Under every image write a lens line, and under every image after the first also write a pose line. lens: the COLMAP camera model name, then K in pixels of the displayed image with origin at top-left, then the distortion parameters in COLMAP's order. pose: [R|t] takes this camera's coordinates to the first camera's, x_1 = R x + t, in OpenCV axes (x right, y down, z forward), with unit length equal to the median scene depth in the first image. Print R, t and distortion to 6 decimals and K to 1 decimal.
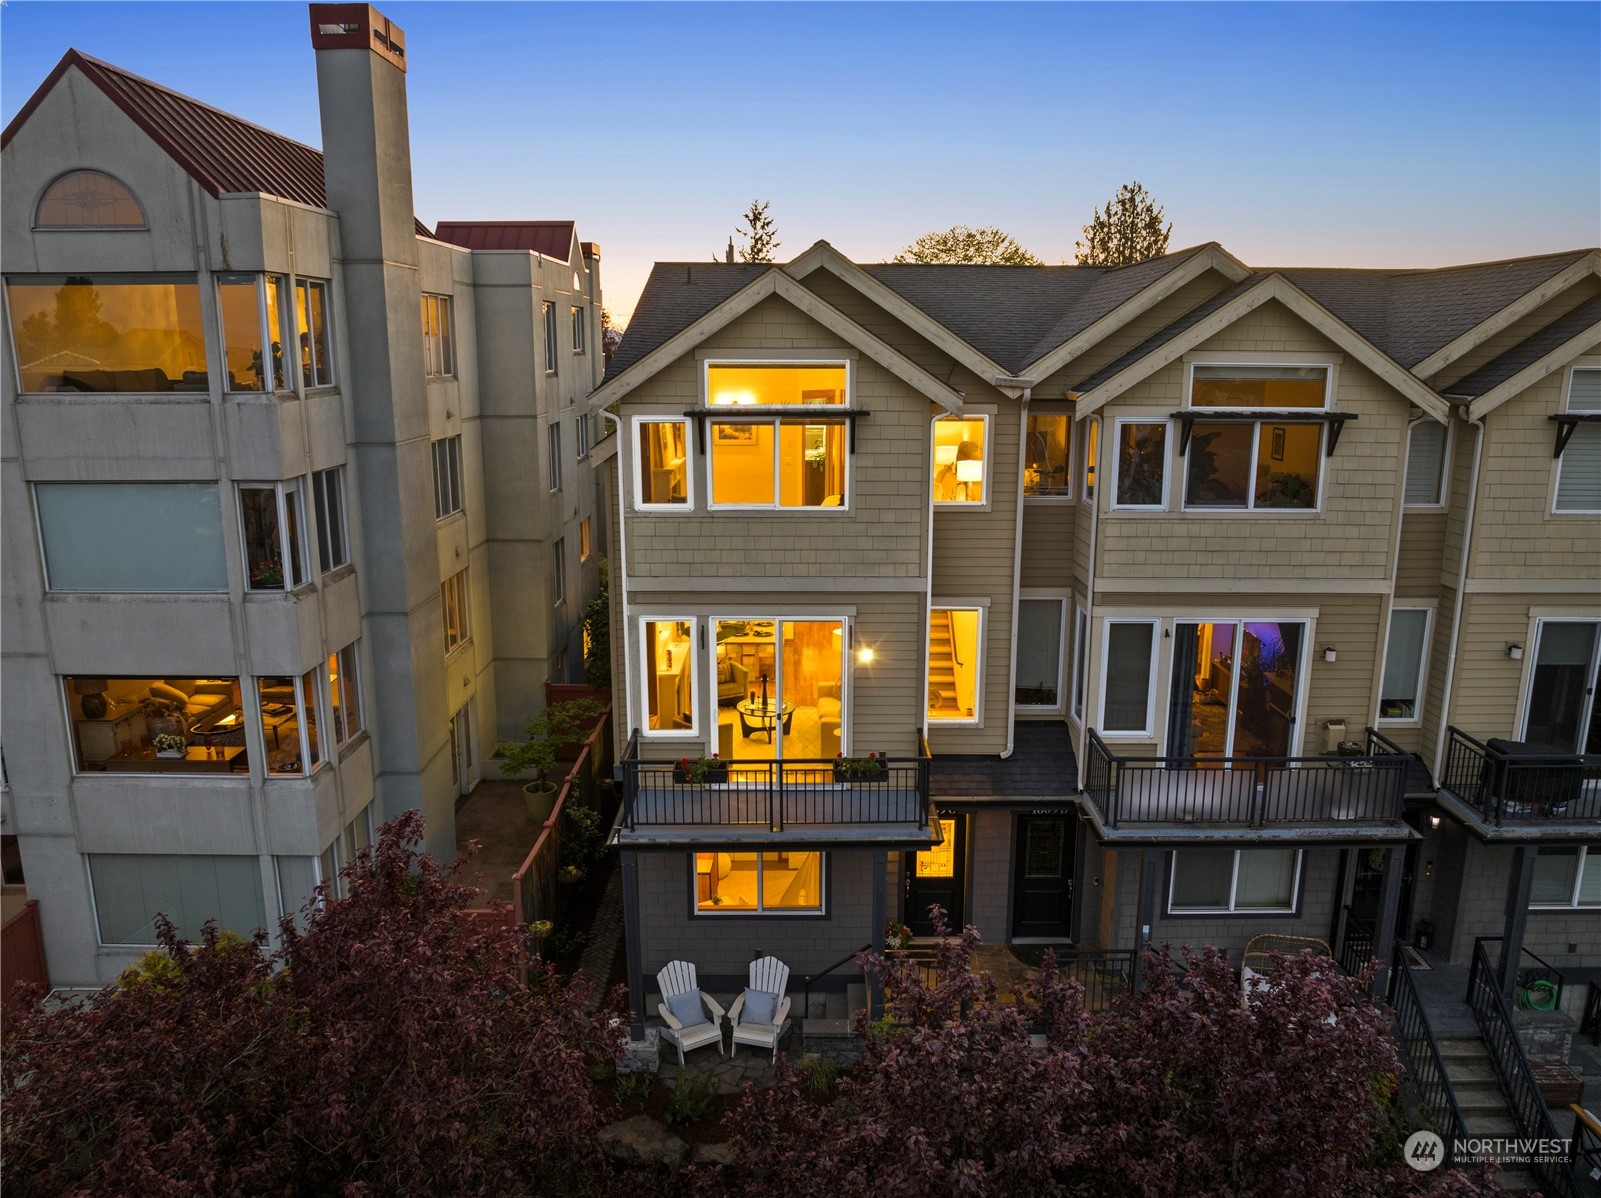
lens RADIAL K [[1117.7, 0, 793.3], [0, 1117.7, 595.0], [0, 0, 1]] dist [-0.030761, -0.008633]
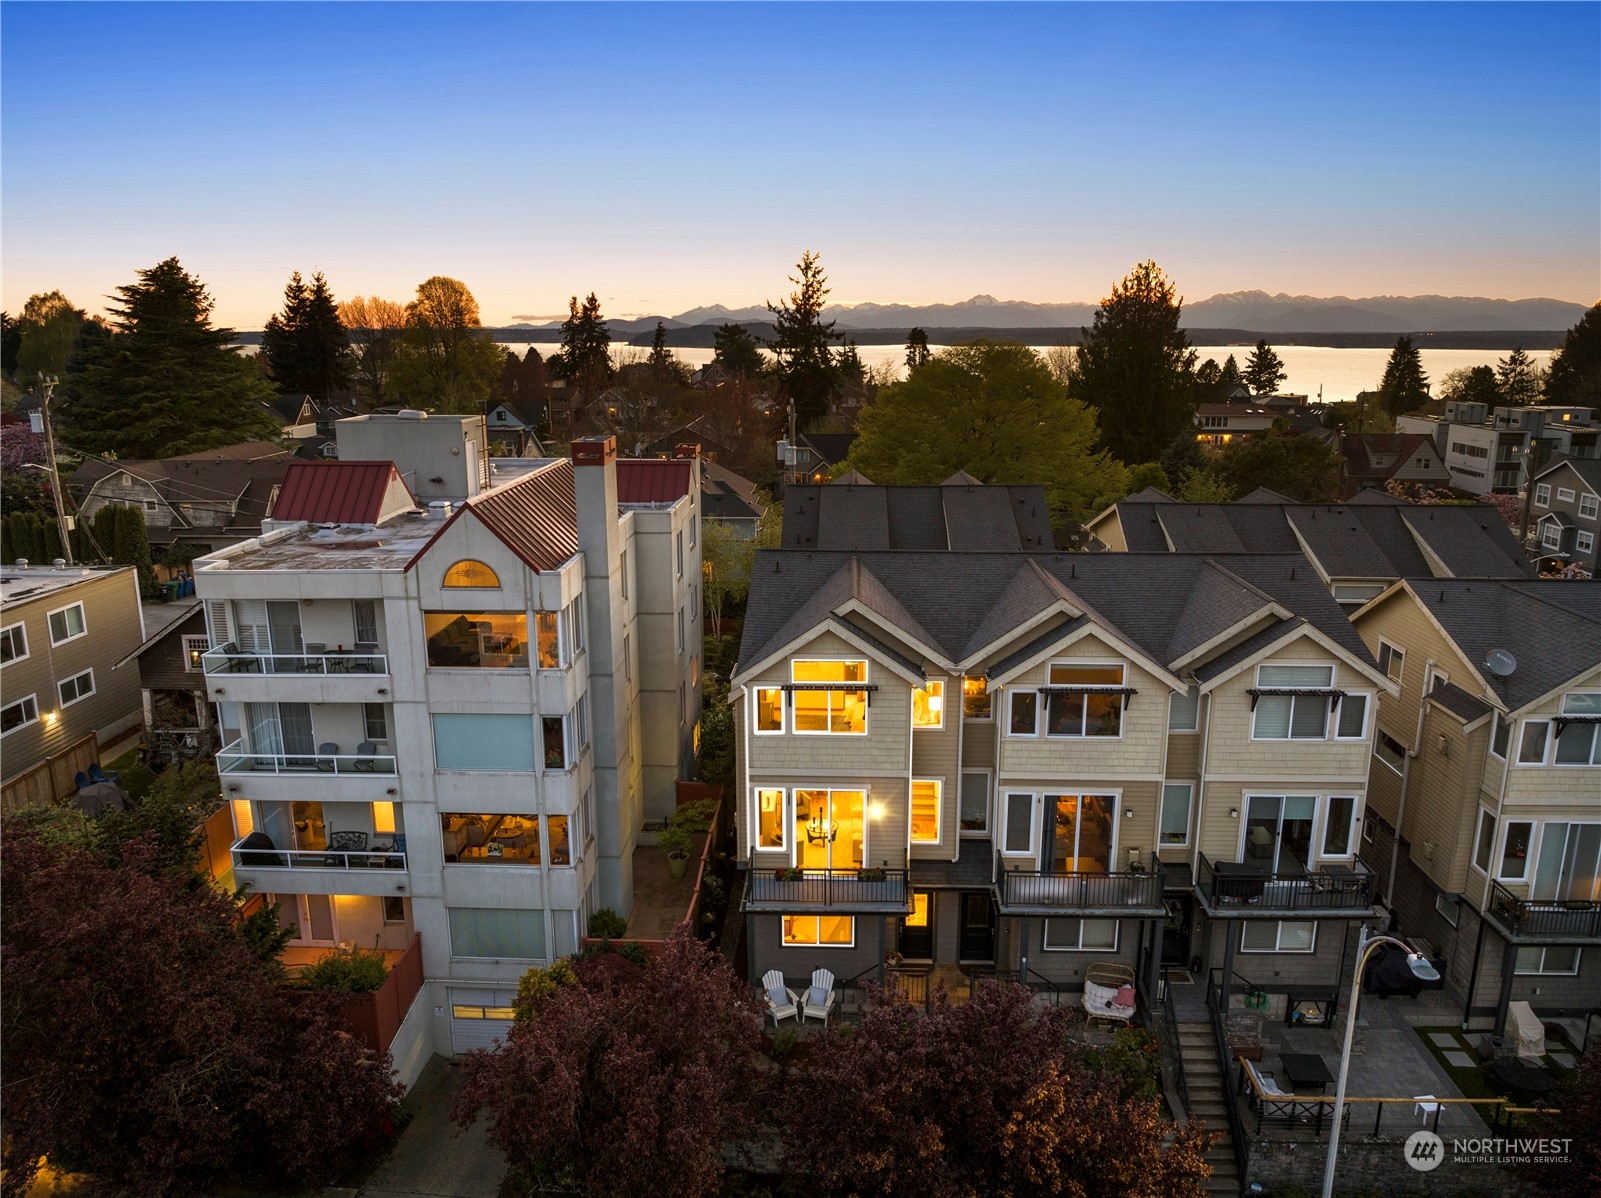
lens RADIAL K [[1117.7, 0, 797.8], [0, 1117.7, 590.9], [0, 0, 1]] dist [-0.030761, -0.008633]
pose [[0.999254, 0.006769, -0.038018, 0.002315], [-0.006359, 0.999920, 0.010906, -0.329250], [0.038089, -0.010656, 0.999218, -0.855956]]
